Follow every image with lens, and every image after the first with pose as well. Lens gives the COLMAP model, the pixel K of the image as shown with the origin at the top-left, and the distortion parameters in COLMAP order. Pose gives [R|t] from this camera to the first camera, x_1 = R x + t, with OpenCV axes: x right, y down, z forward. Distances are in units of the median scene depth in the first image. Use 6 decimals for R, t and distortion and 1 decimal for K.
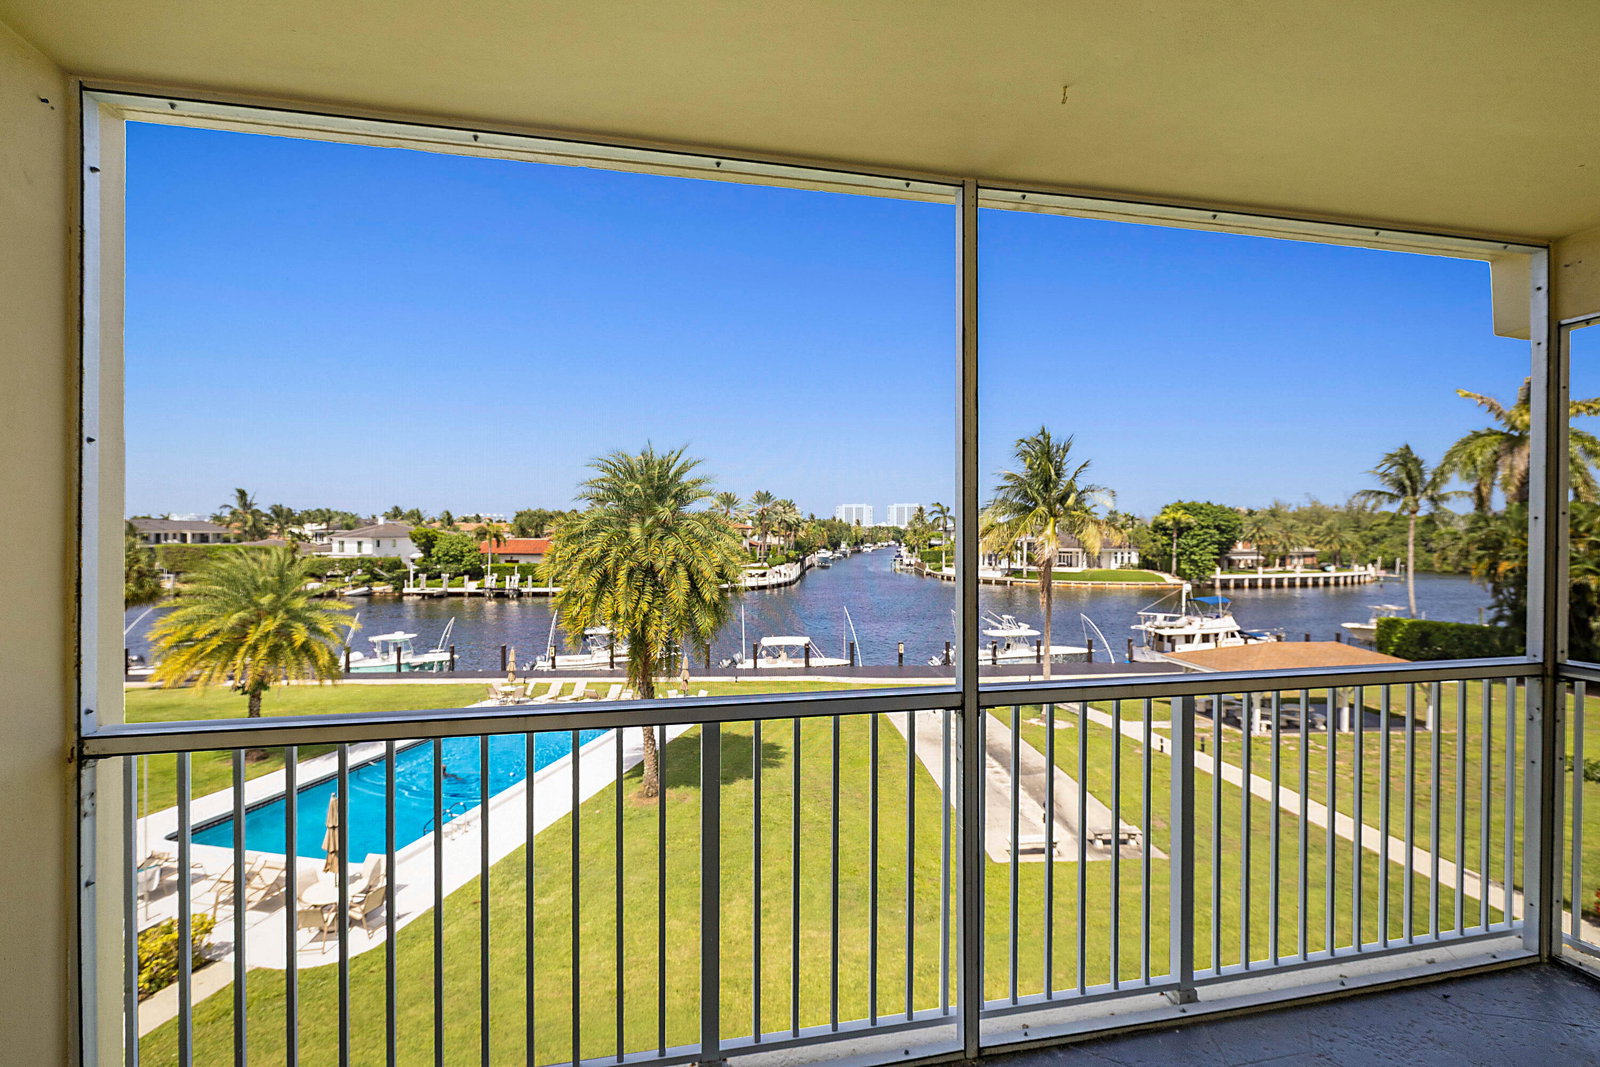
lens RADIAL K [[741.4, 0, 801.9], [0, 741.4, 541.9], [0, 0, 1]] dist [-0.005451, 0.001953]
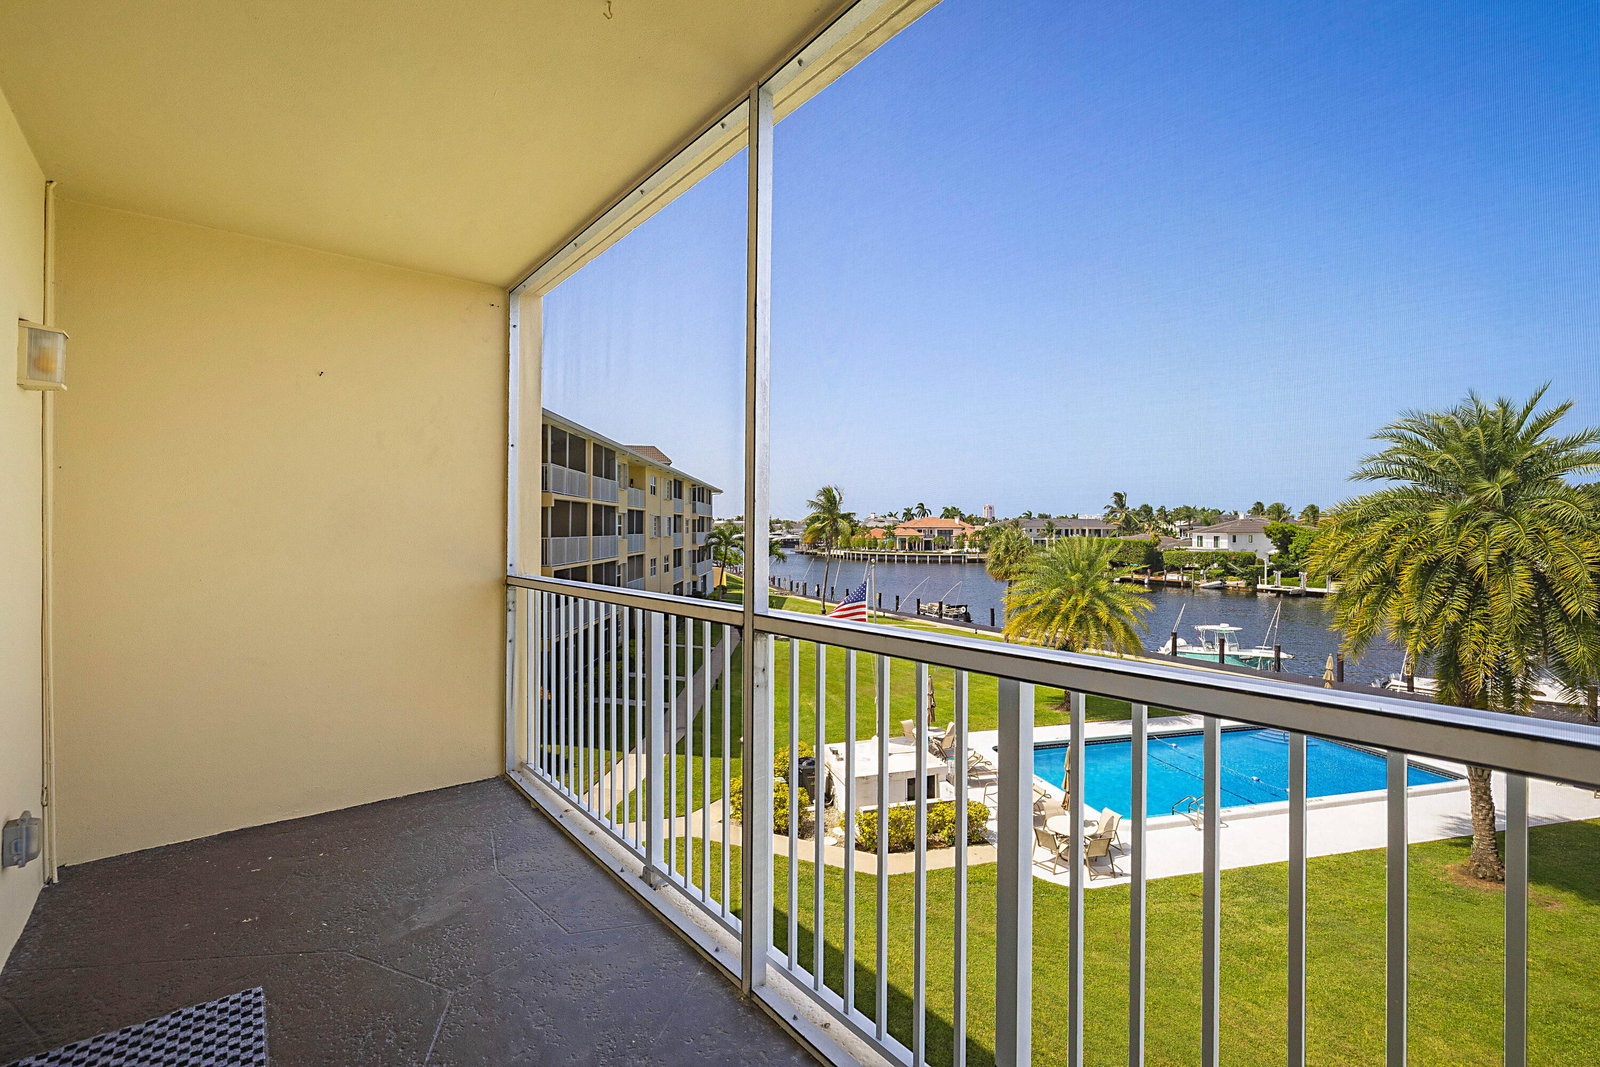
lens RADIAL K [[707.0, 0, 786.0], [0, 707.0, 532.7], [0, 0, 1]] dist [0.003899, 0.000100]
pose [[0.451367, 0.004198, -0.892329, 0.048747], [-0.011066, 0.999938, -0.000893, 0.004352], [0.892270, 0.010277, 0.451385, 0.027374]]
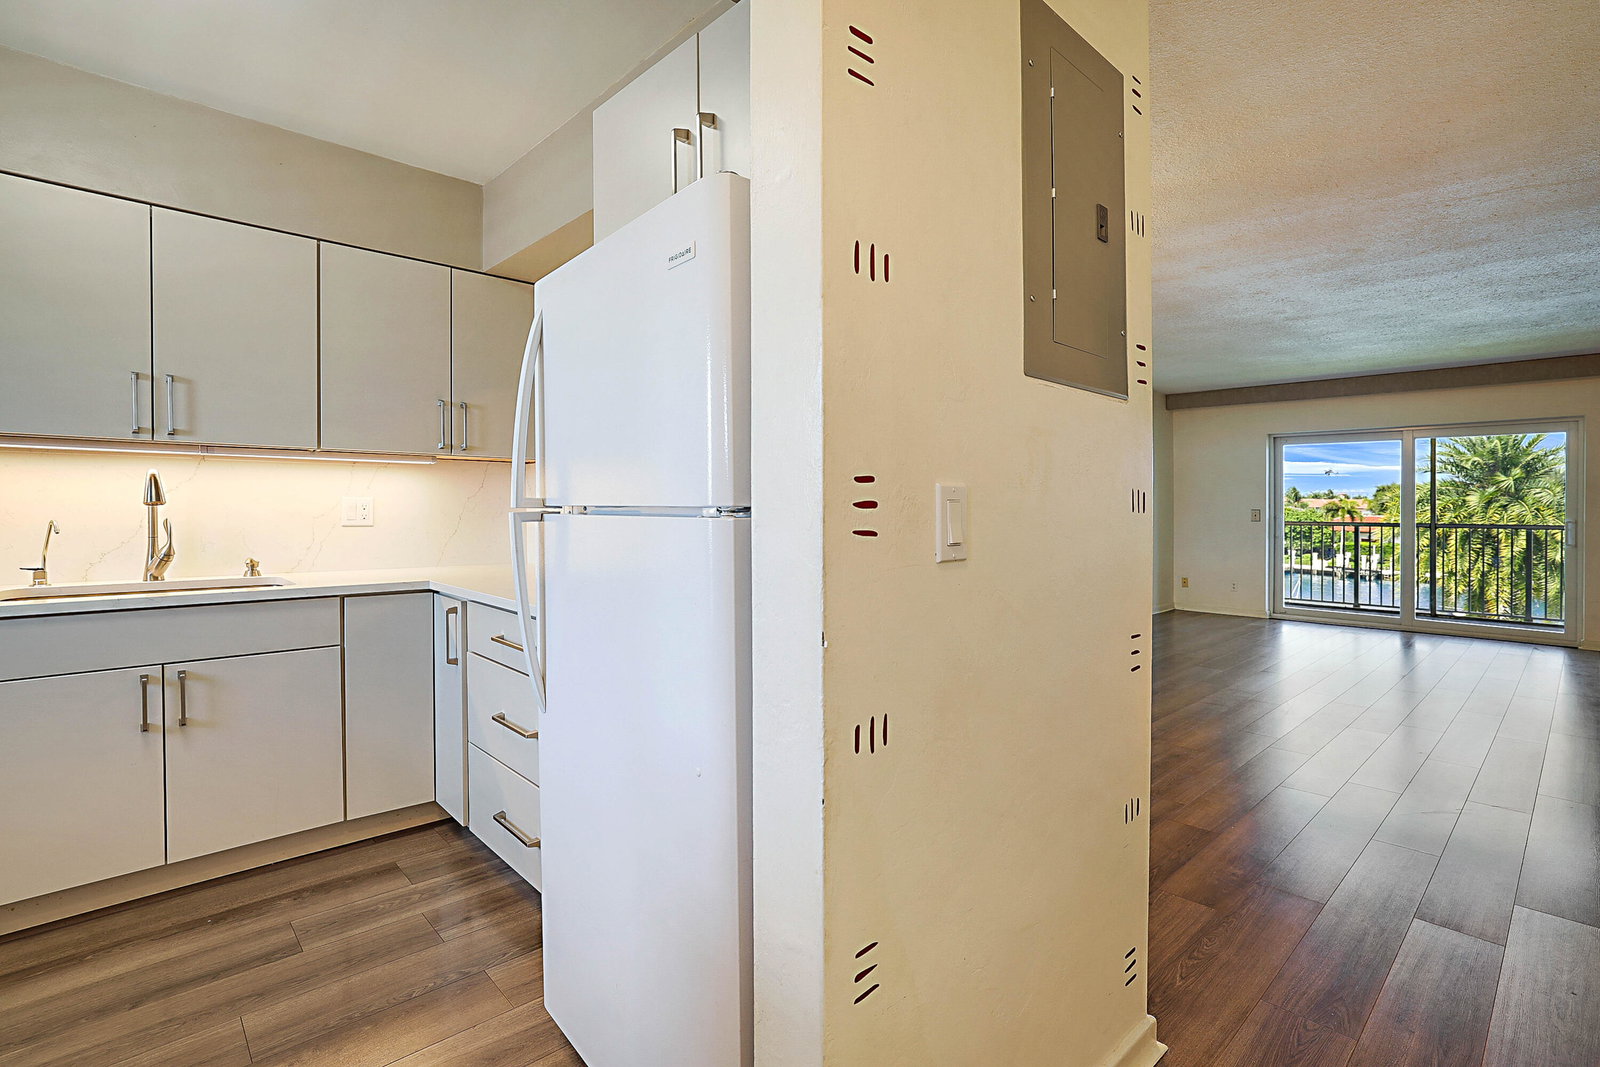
lens RADIAL K [[741.4, 0, 809.4], [0, 741.4, 508.1], [0, 0, 1]] dist [-0.005451, 0.001953]
pose [[0.517183, -0.000039, -0.855875, 0.082892], [-0.013627, 0.999873, -0.008280, 0.008484], [0.855766, 0.015946, 0.517117, -0.168920]]
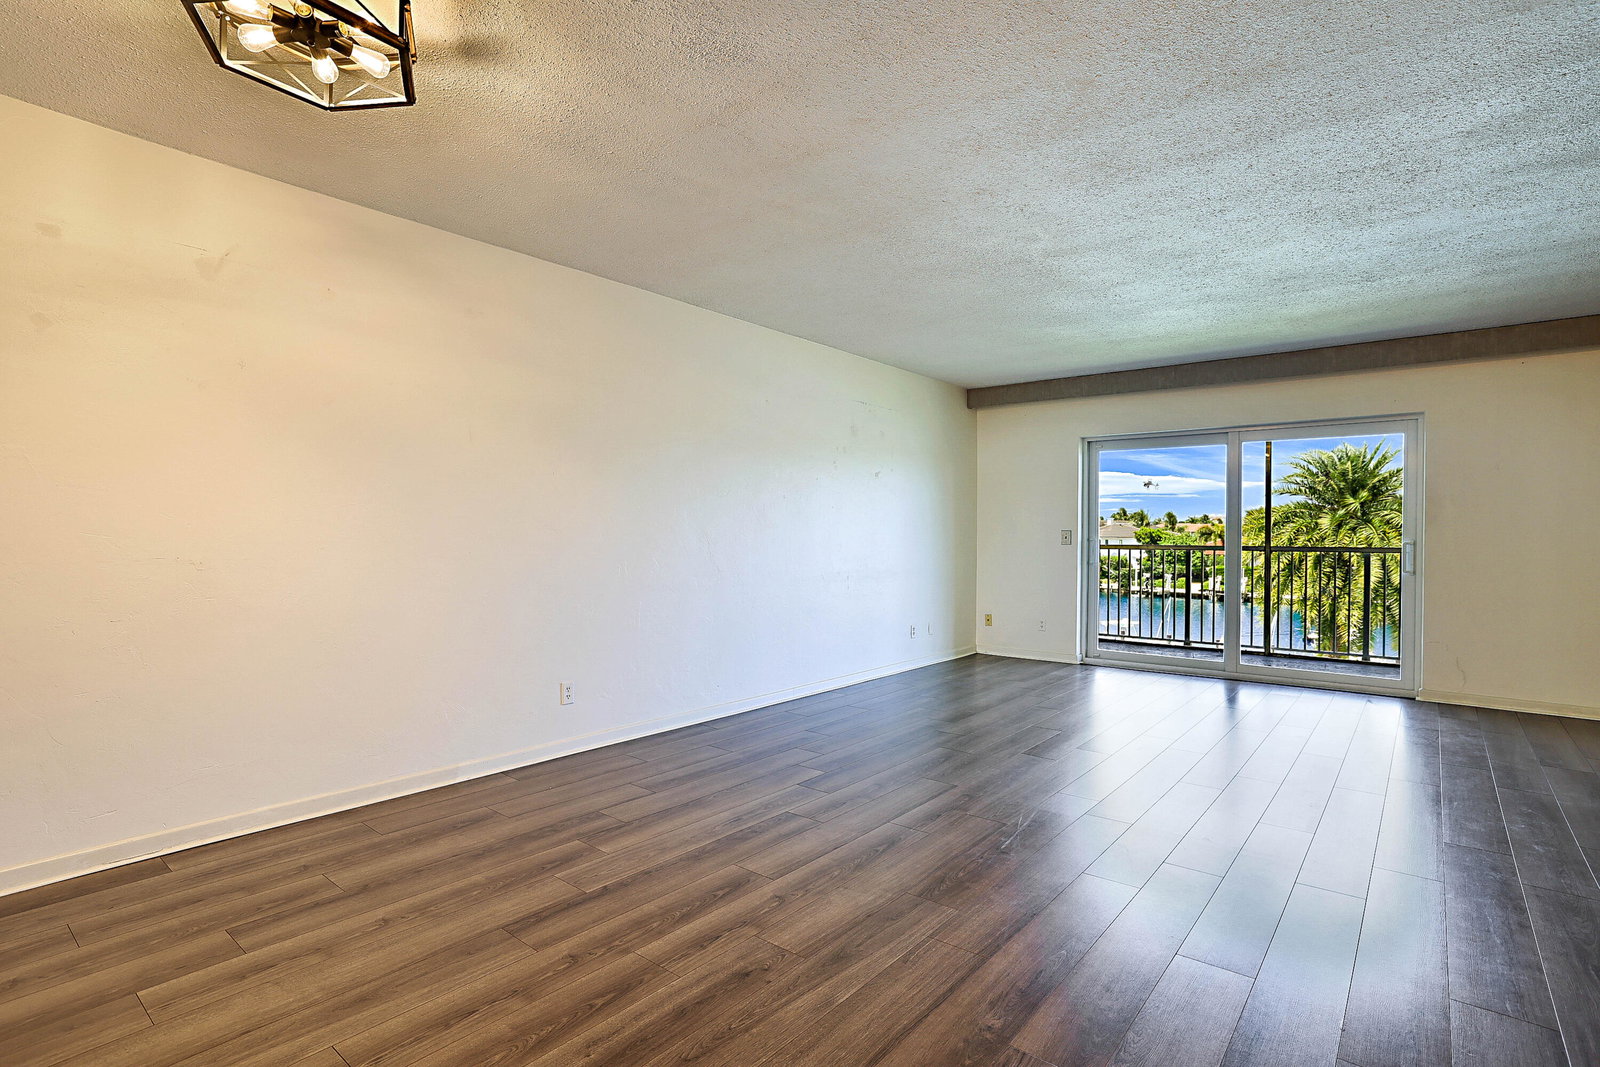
lens RADIAL K [[779.5, 0, 798.5], [0, 779.5, 537.8], [0, 0, 1]] dist [-0.004142, -0.001510]
pose [[0.623910, 0.004095, -0.781486, 0.073281], [-0.011223, 0.999930, -0.003721, 0.008577], [0.781416, 0.011092, 0.623912, -0.124913]]
